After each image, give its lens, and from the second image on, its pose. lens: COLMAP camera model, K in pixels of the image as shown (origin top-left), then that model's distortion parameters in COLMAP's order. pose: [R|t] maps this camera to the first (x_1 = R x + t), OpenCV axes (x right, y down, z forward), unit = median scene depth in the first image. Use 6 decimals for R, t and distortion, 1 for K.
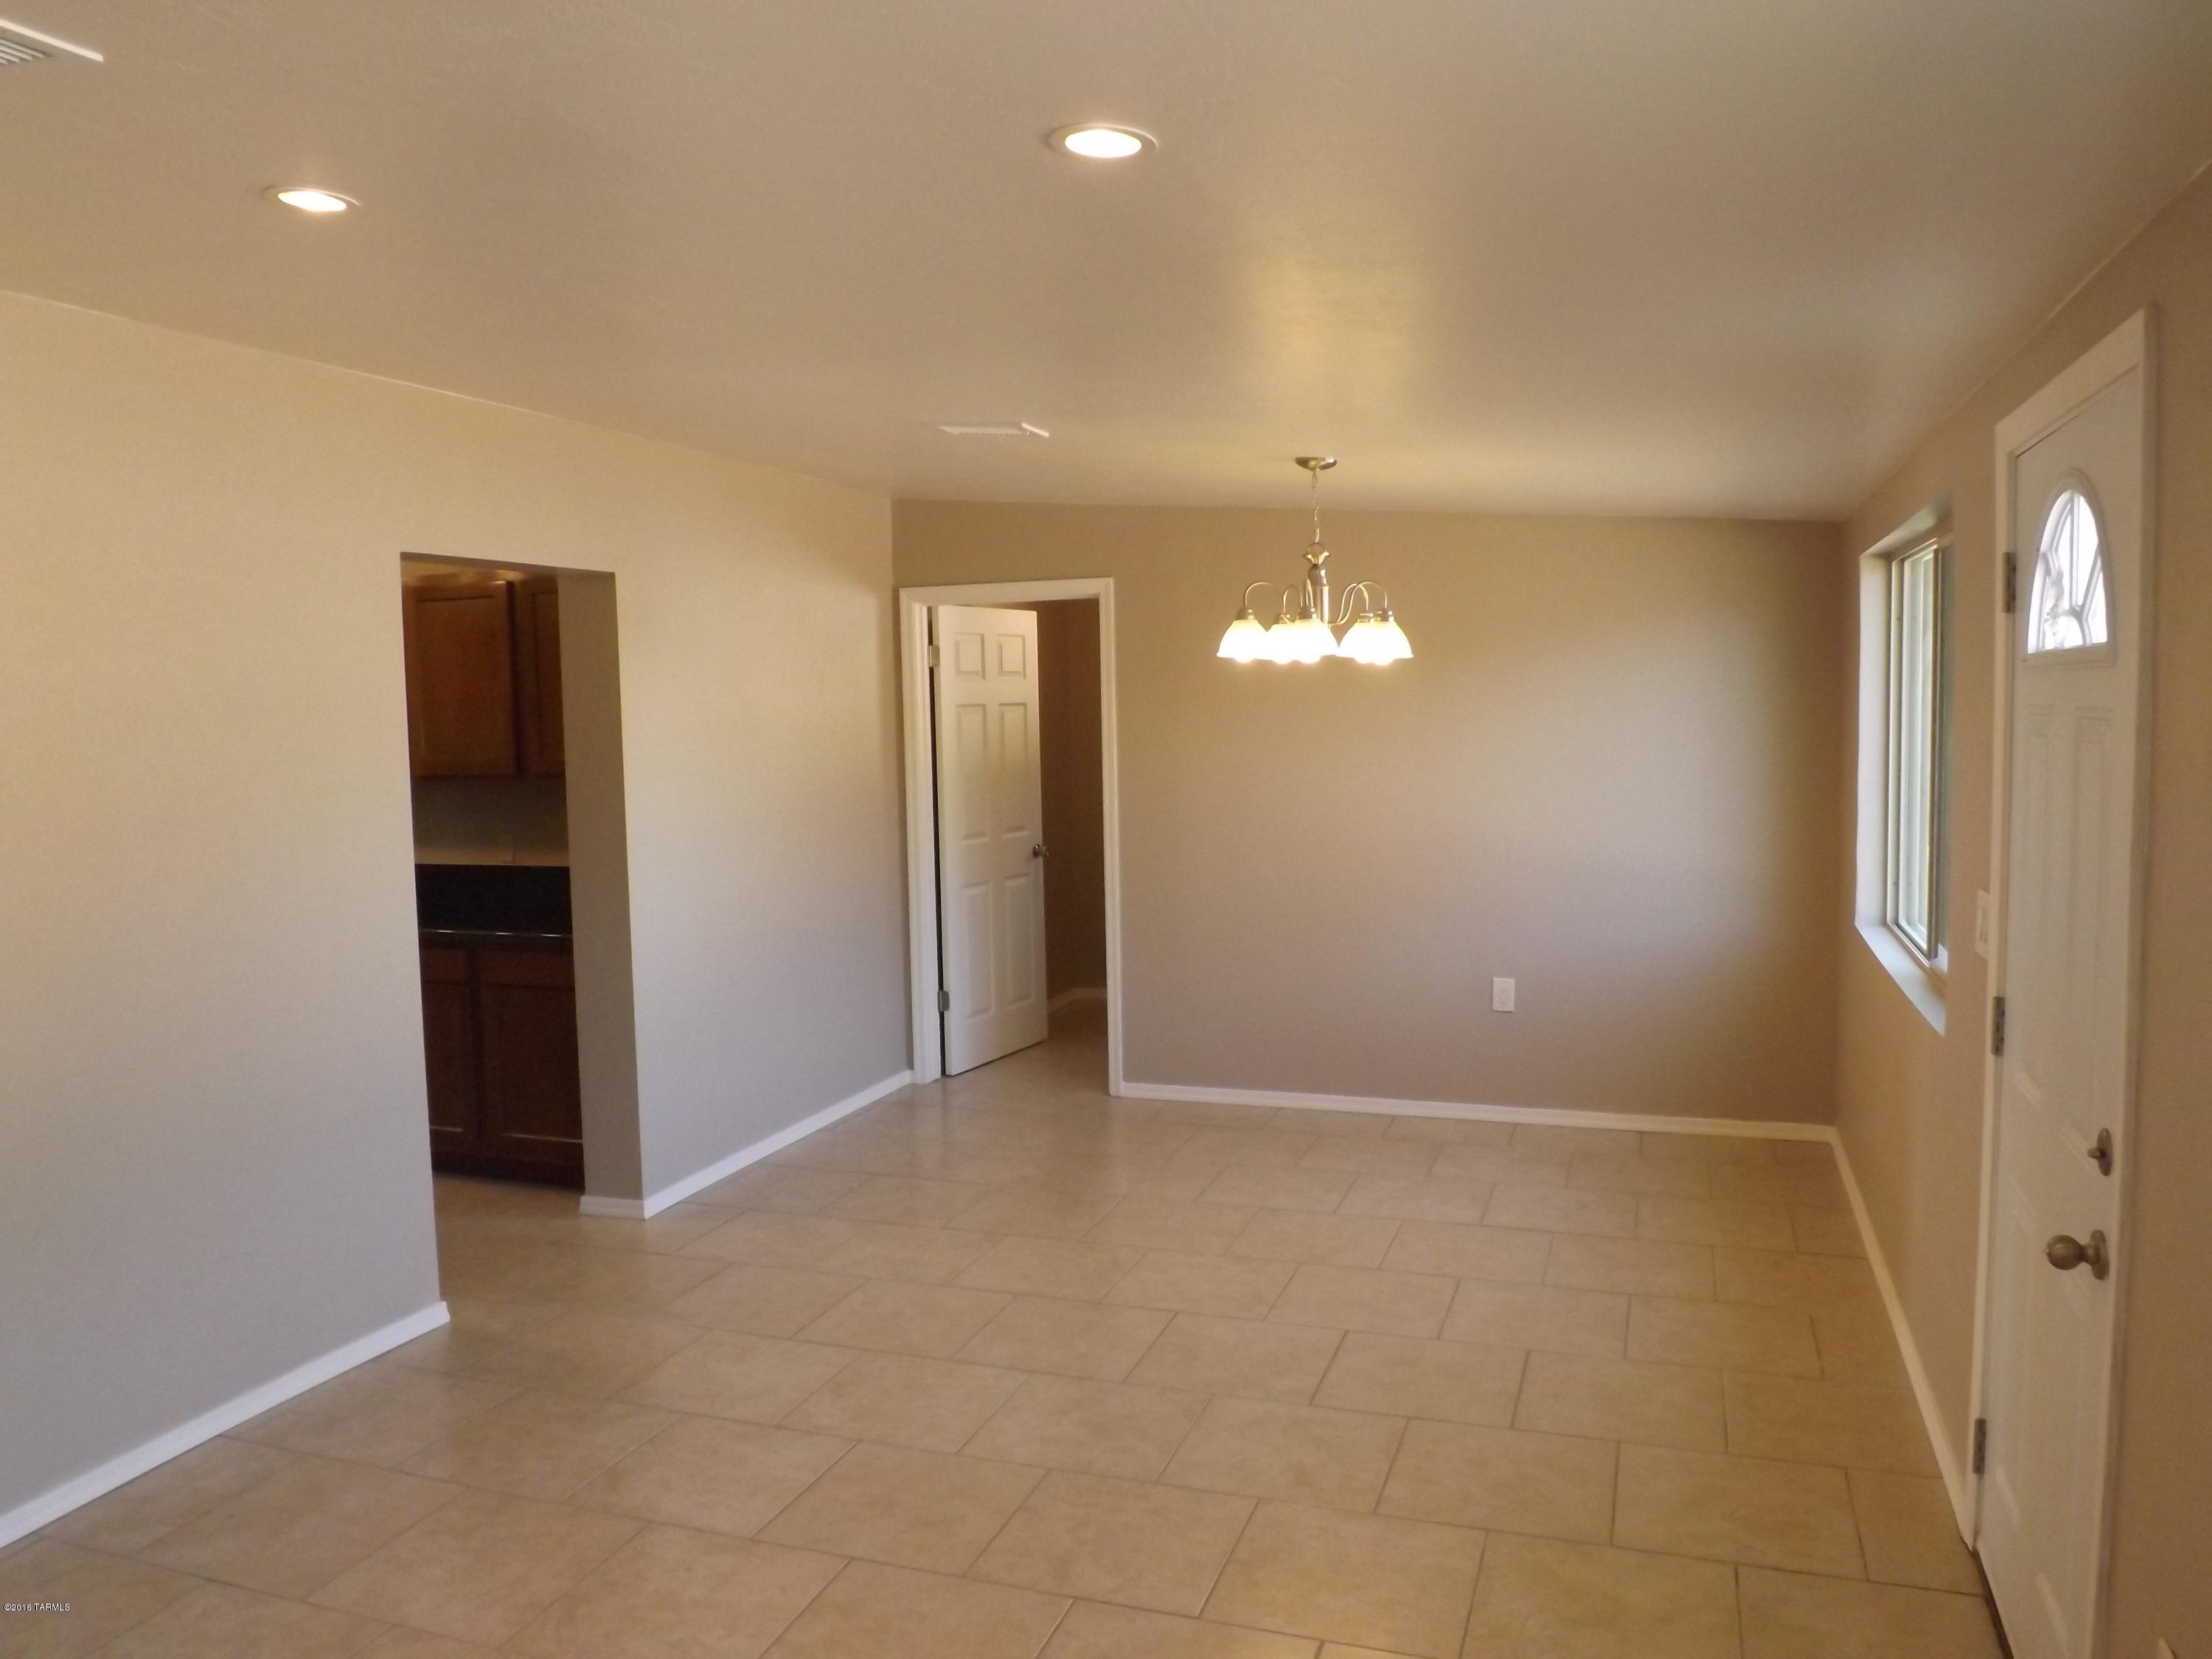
lens RADIAL K [[1590.5, 0, 1109.6], [0, 1590.5, 819.6], [0, 0, 1]] dist [-0.069539, 0.019566]
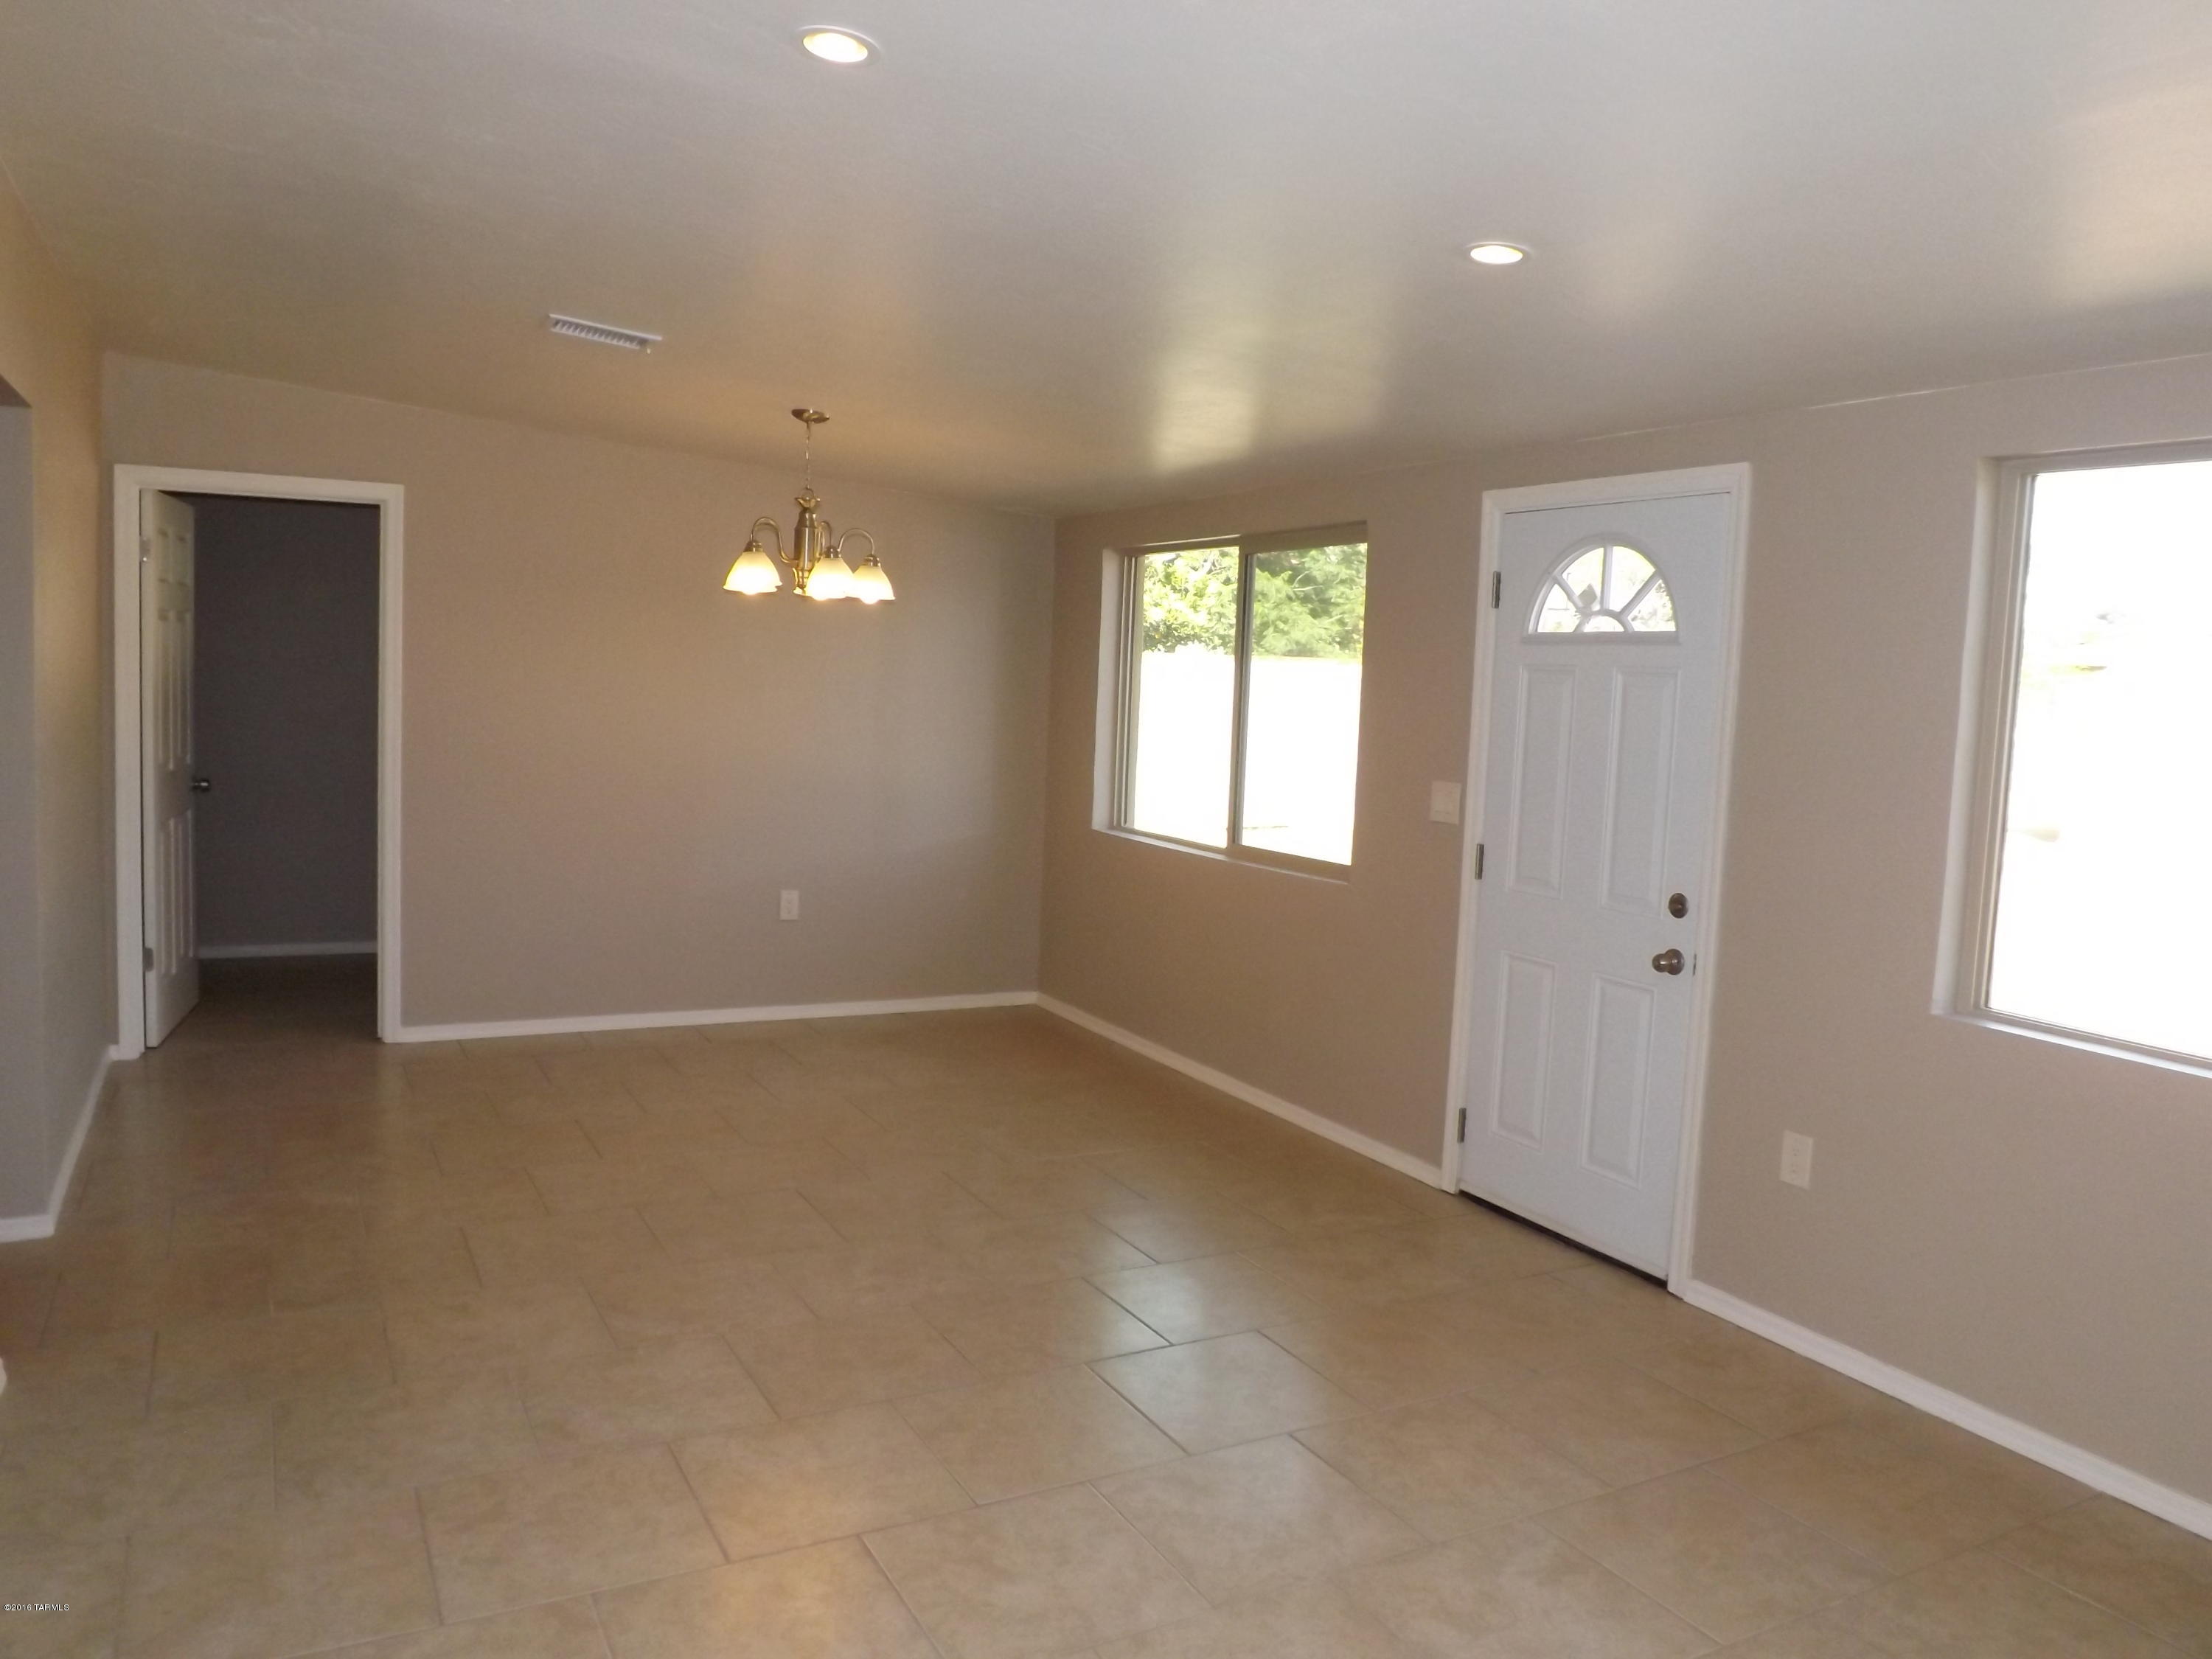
lens RADIAL K [[1586.9, 0, 1050.7], [0, 1586.9, 860.1], [0, 0, 1]] dist [0.009935, 0.002833]
pose [[0.689430, -0.039354, 0.723283, -0.688708], [0.002114, 0.998628, 0.052320, 0.030558], [-0.724350, -0.034542, 0.688567, 0.132786]]
